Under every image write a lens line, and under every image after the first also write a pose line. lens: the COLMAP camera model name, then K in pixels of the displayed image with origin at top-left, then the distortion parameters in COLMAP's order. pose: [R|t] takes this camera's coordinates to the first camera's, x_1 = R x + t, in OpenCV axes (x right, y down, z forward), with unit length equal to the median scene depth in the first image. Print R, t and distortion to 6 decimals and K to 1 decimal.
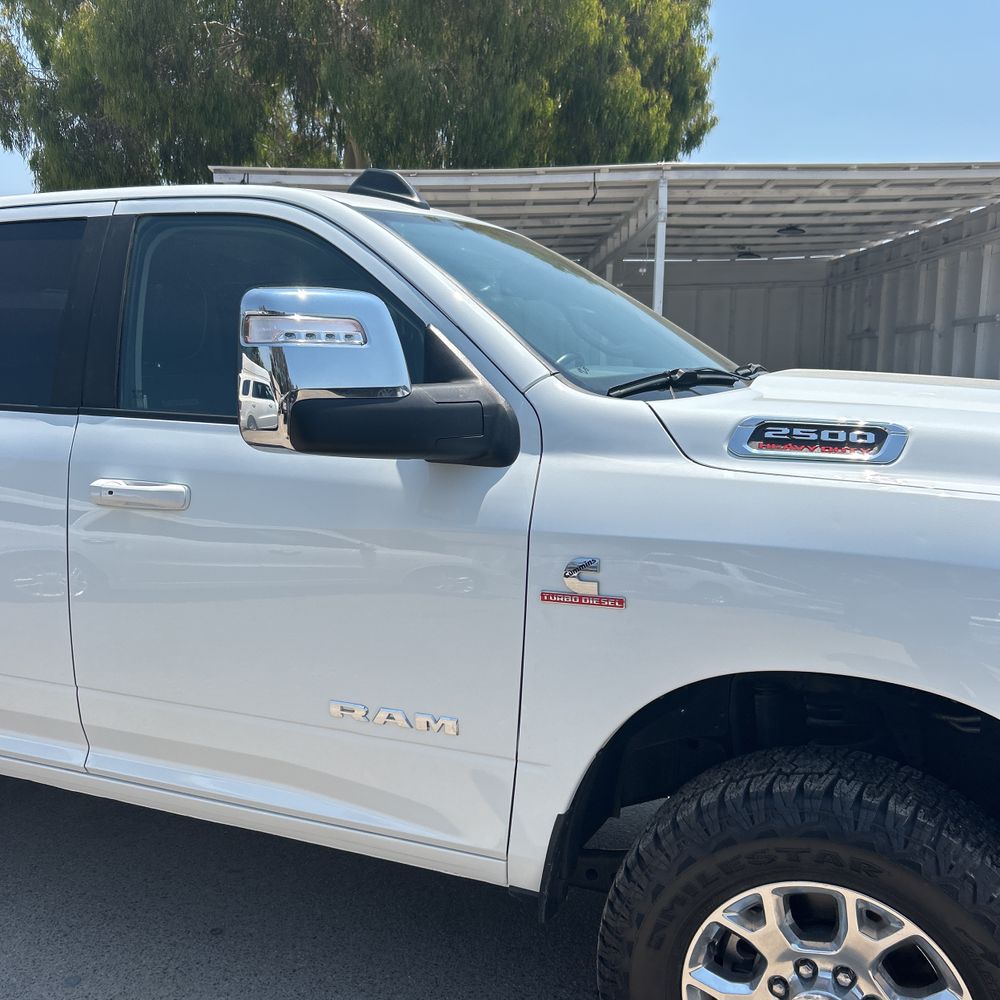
lens RADIAL K [[1010.8, 0, 494.5], [0, 1010.8, 487.3], [0, 0, 1]] dist [0.033649, -0.017010]
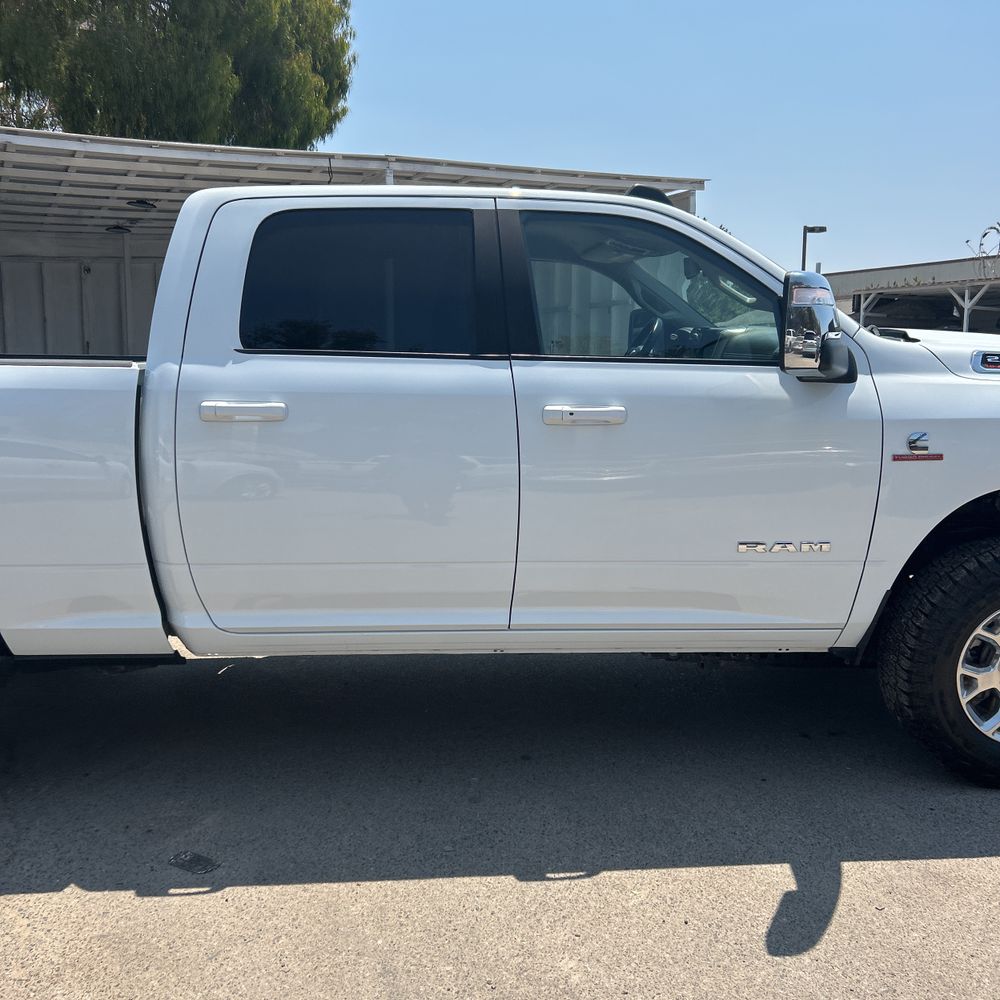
lens RADIAL K [[1003.9, 0, 487.5], [0, 1003.9, 480.9], [0, 0, 1]] dist [0.111029, -0.266161]
pose [[0.905146, -0.059034, 0.420982, -1.267609], [0.053208, 0.998256, 0.025582, 0.066602], [-0.421758, -0.000755, 0.906708, -0.244863]]
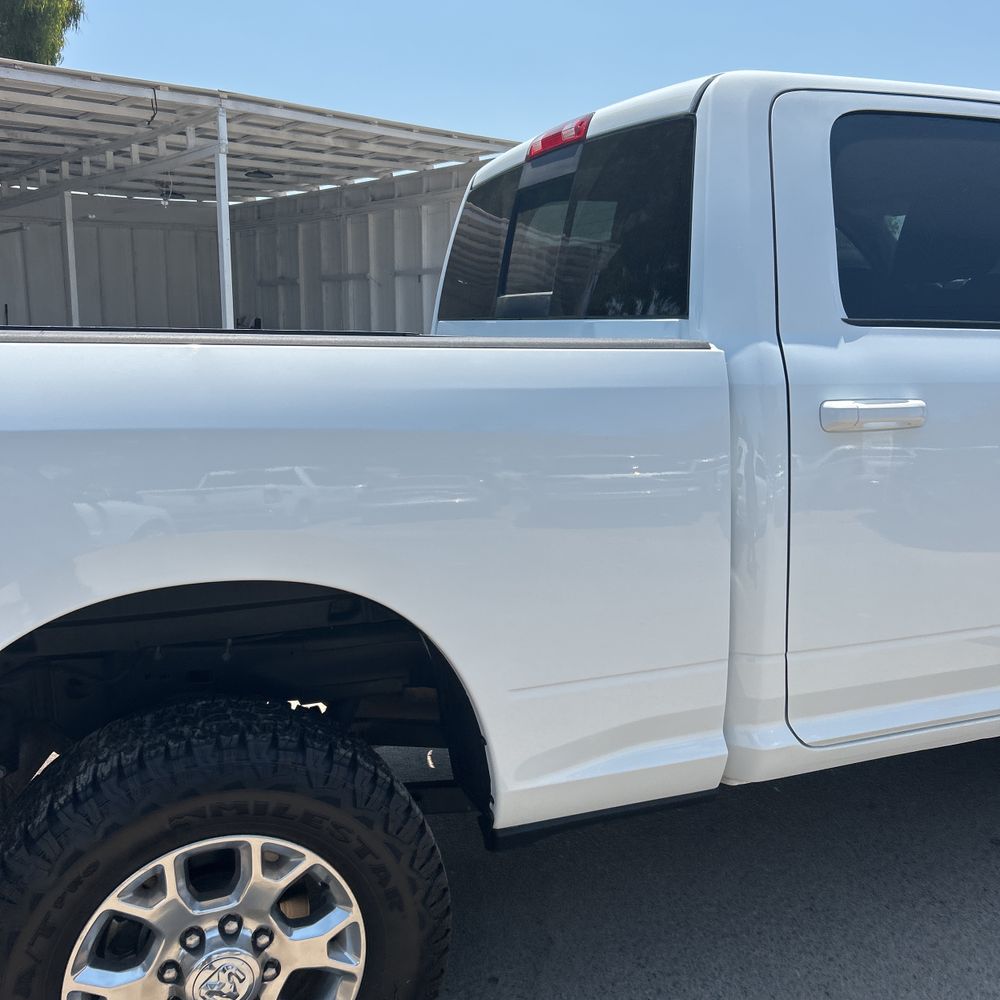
lens RADIAL K [[1006.0, 0, 500.0], [0, 1006.0, 497.3], [0, 0, 1]] dist [-0.001016, -0.016198]
pose [[0.708946, -0.123040, 0.694447, -1.951205], [0.081712, 0.992363, 0.092406, -0.065945], [-0.700514, -0.008767, 0.713585, 0.887923]]
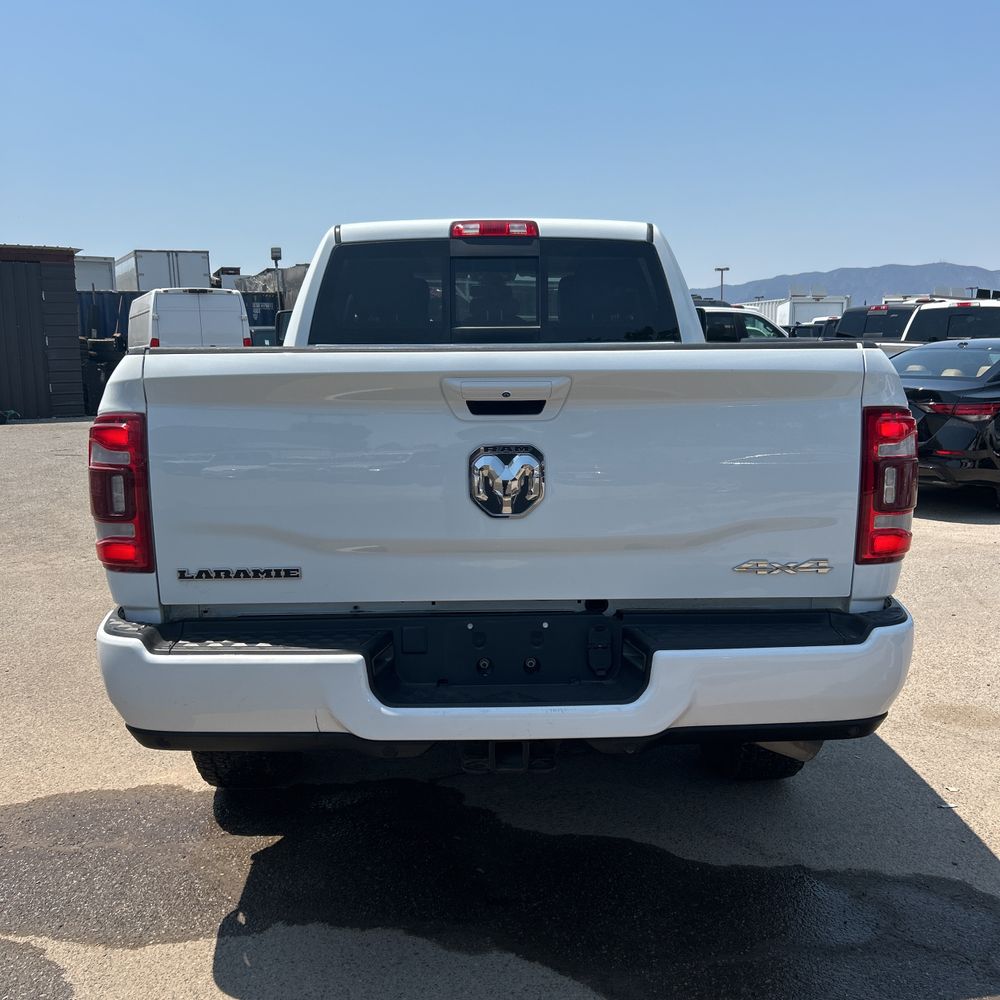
lens RADIAL K [[1010.8, 0, 494.5], [0, 1010.8, 487.3], [0, 0, 1]] dist [0.033649, -0.017010]
pose [[-0.390814, -0.125376, 0.911891, -2.995007], [0.111318, 0.976971, 0.182033, -0.275470], [-0.913714, 0.172651, -0.367858, 2.765022]]
